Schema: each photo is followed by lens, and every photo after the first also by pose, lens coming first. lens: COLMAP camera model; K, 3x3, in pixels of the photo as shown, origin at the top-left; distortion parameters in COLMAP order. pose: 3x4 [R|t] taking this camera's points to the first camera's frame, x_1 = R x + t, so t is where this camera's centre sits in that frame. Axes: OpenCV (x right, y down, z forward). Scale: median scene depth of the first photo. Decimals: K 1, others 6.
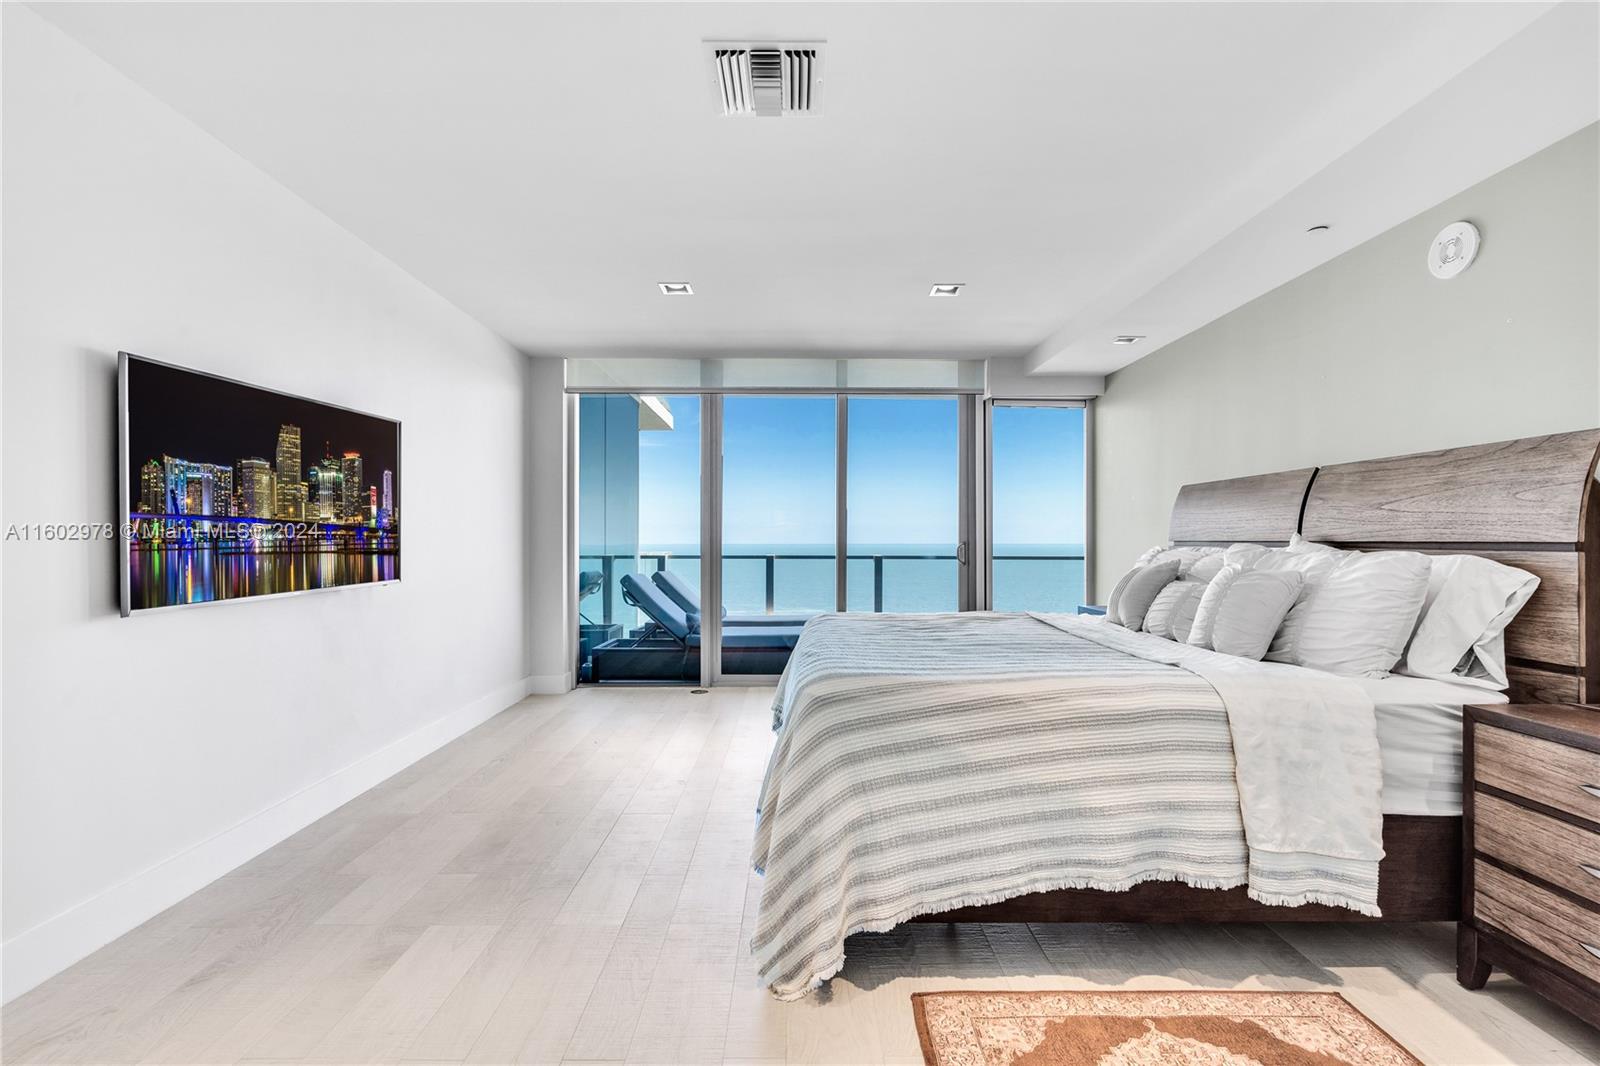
lens RADIAL K [[728.8, 0, 796.7], [0, 728.8, 550.2], [0, 0, 1]] dist [0.000732, 0.000496]
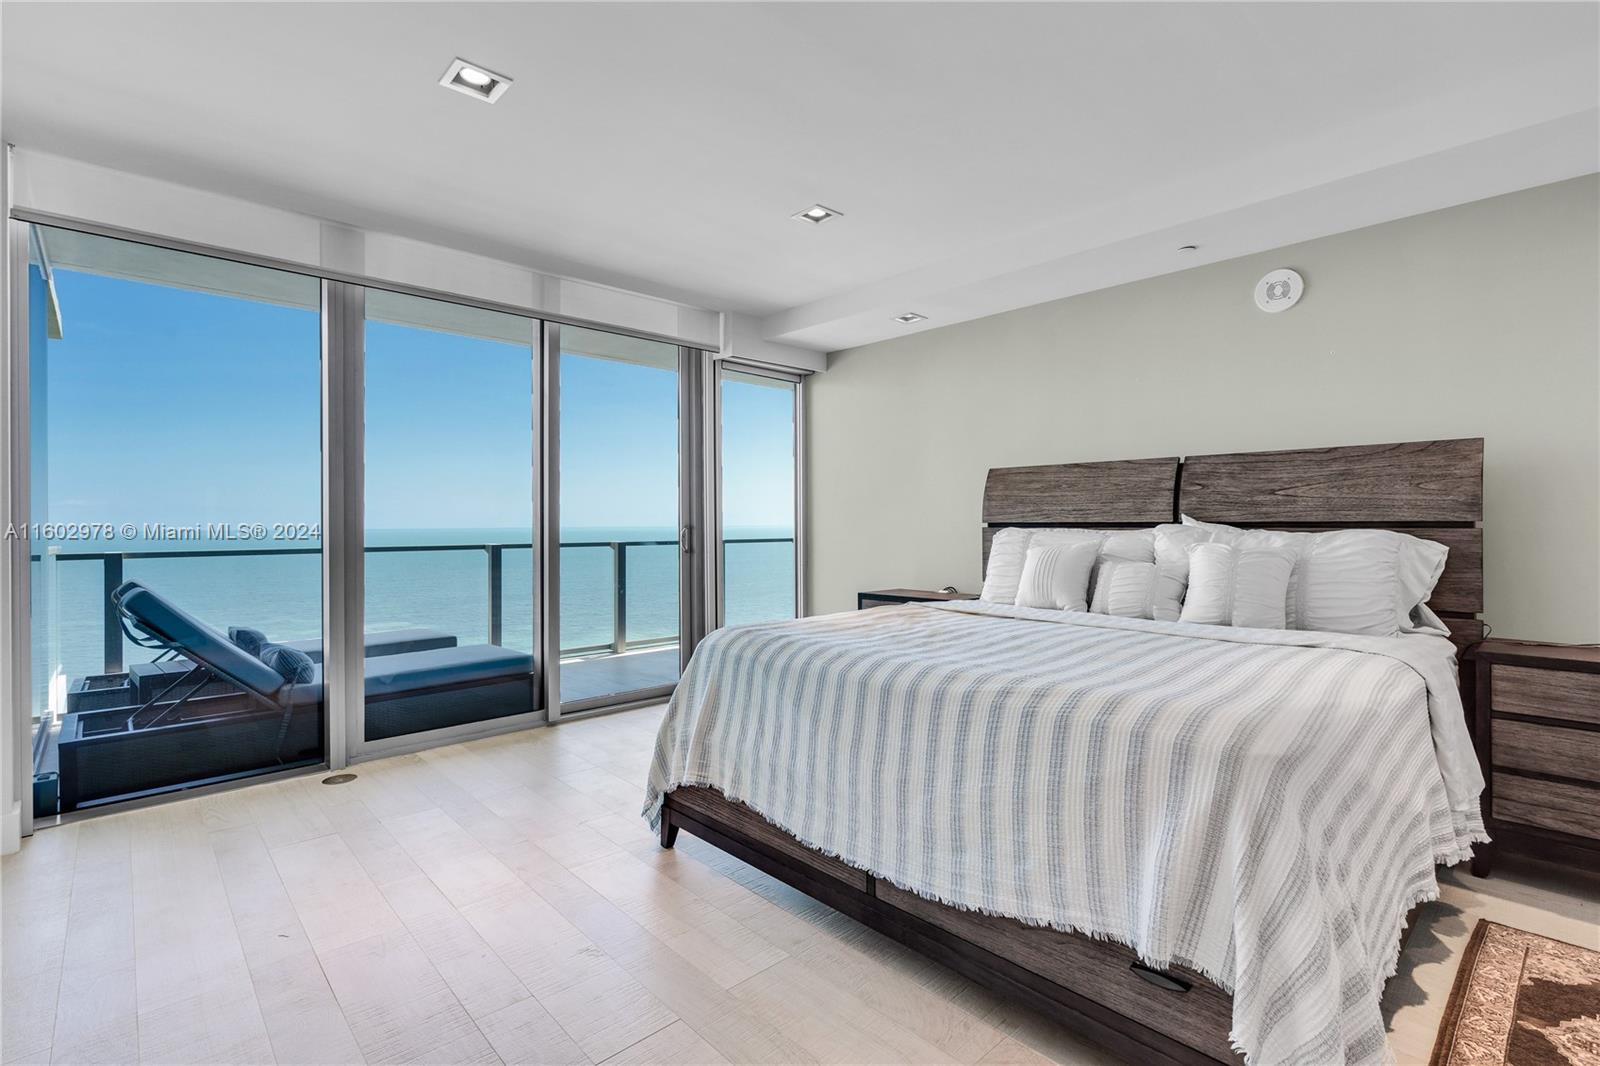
lens RADIAL K [[748.7, 0, 808.5], [0, 748.7, 536.1], [0, 0, 1]] dist [-0.009160, 0.004183]
pose [[0.724989, -0.008987, 0.688702, -0.658911], [0.010299, 0.999945, 0.002206, 0.000864], [-0.688684, 0.005494, 0.725041, 0.720540]]
